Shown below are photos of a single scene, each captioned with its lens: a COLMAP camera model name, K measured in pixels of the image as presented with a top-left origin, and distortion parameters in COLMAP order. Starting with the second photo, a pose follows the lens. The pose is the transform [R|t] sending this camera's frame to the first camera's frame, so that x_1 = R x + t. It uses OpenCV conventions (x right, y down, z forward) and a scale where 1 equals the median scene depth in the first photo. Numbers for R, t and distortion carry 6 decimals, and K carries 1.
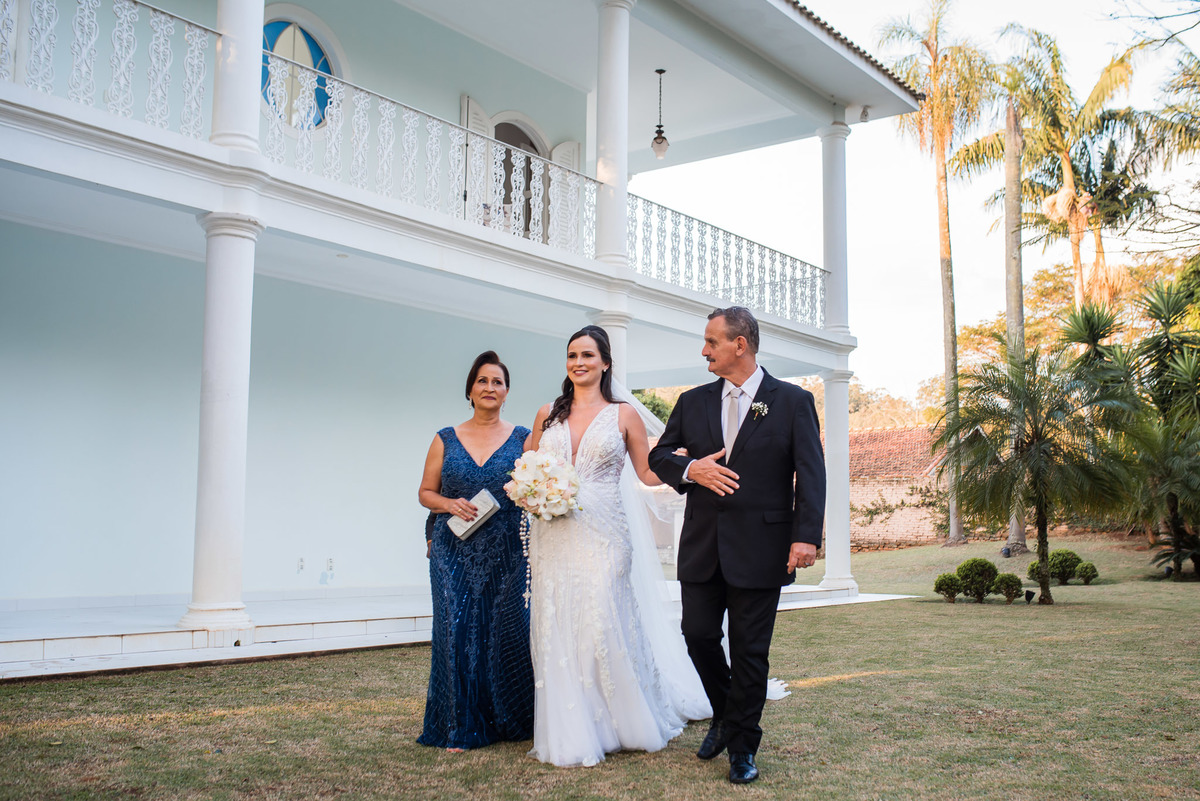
lens RADIAL K [[1231.7, 0, 639.5], [0, 1231.7, 410.3], [0, 0, 1]] dist [-0.044957, 0.019393]
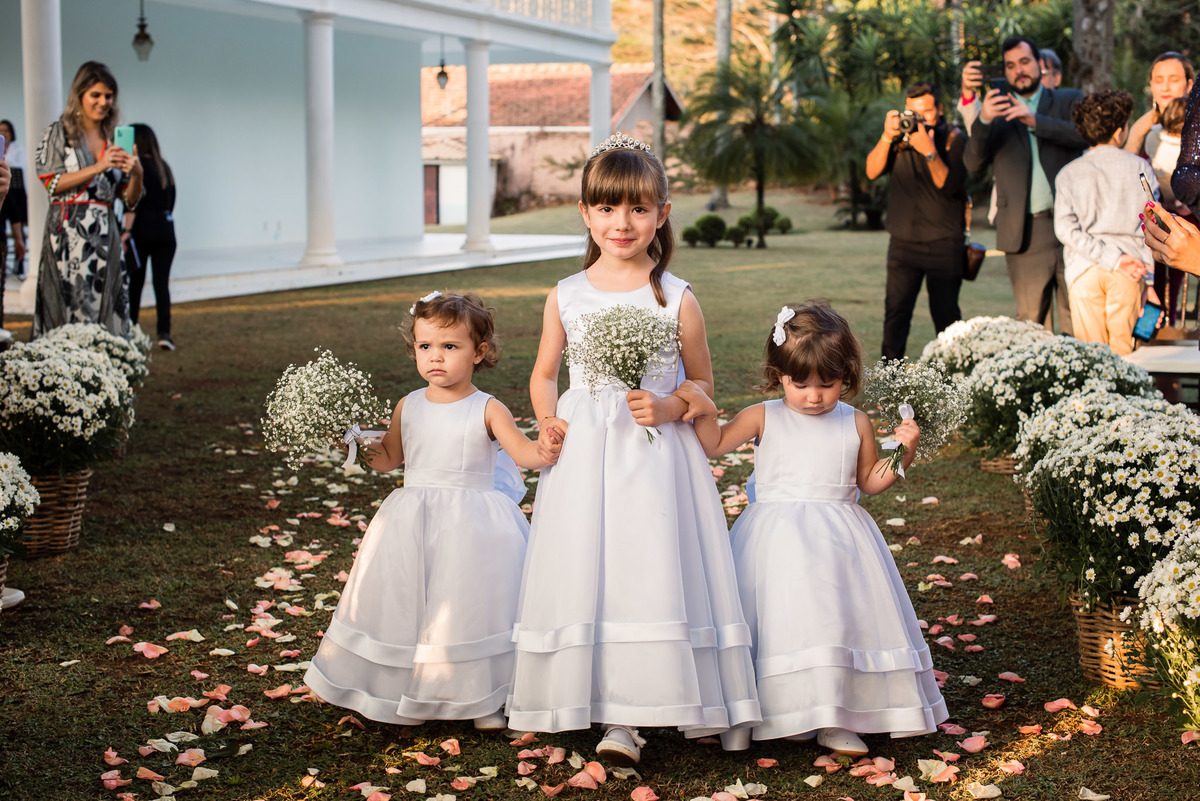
lens RADIAL K [[1799.9, 0, 640.9], [0, 1799.9, 399.4], [0, 0, 1]] dist [-0.129334, 0.030035]
pose [[0.956078, -0.040073, 0.290361, -0.287317], [-0.026155, 0.974995, 0.220682, -0.085757], [-0.291944, -0.218583, 0.931123, -0.639124]]
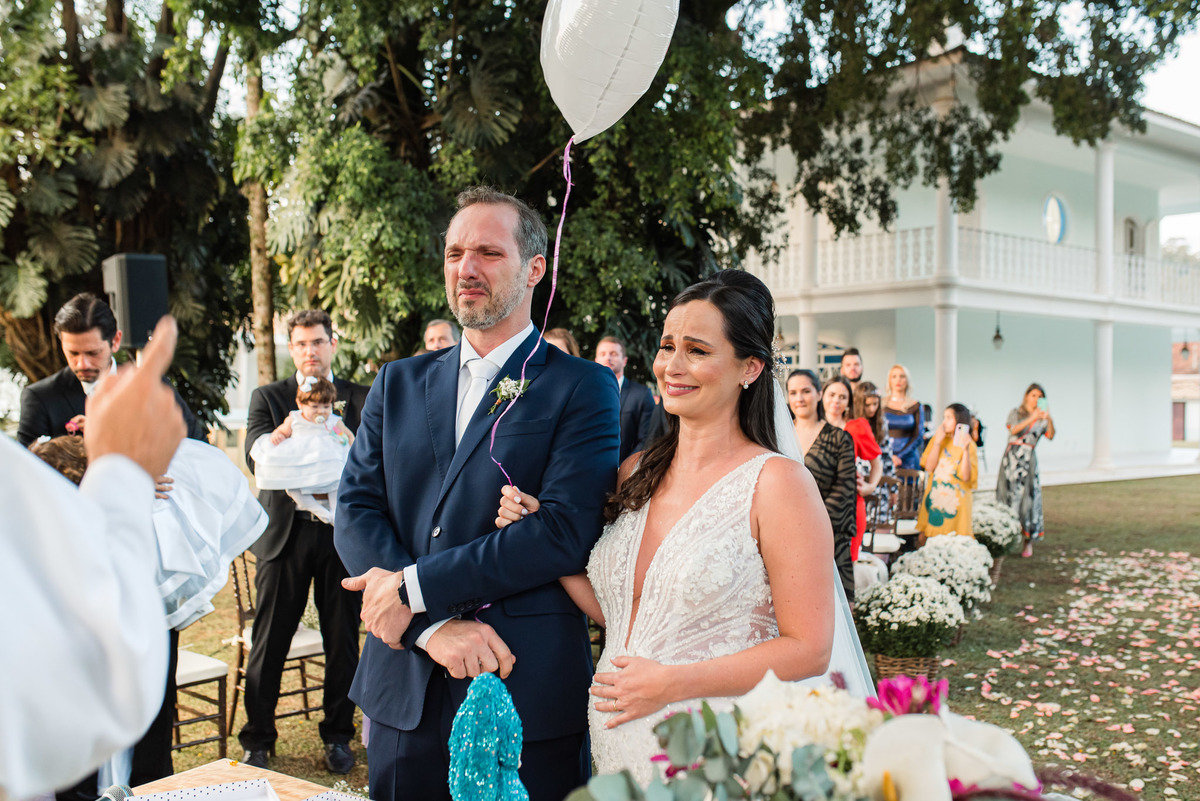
lens RADIAL K [[1177.6, 0, 593.5], [0, 1177.6, 400.8], [0, 0, 1]] dist [-0.053740, 0.032835]
pose [[0.958253, 0.002075, -0.285914, -0.312277], [0.027923, 0.994515, 0.100802, -0.125313], [0.284555, -0.104578, 0.952939, -0.841379]]
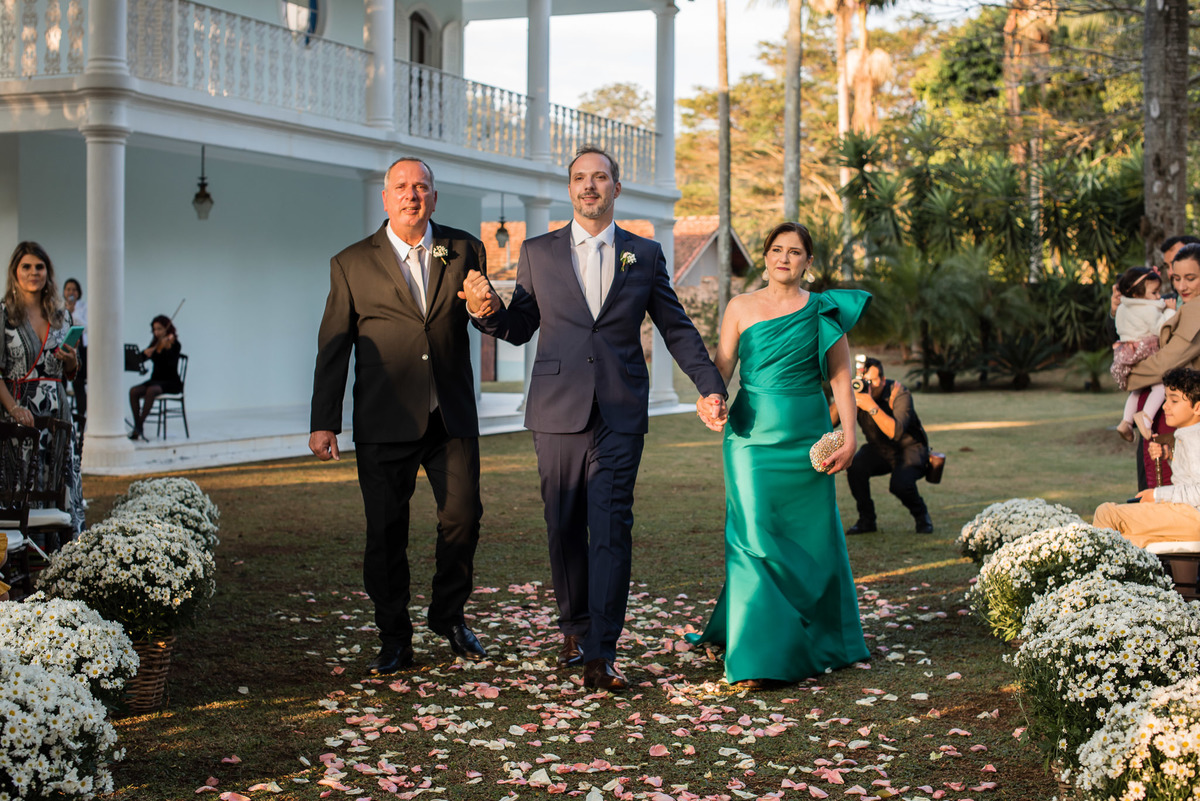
lens RADIAL K [[1911.3, 0, 605.0], [0, 1911.3, 402.3], [0, 0, 1]] dist [-0.142823, 0.084393]
pose [[0.970690, -0.007112, 0.240229, -0.295387], [-0.027354, 0.989798, 0.139830, -0.098137], [-0.238772, -0.142303, 0.960592, -0.680162]]
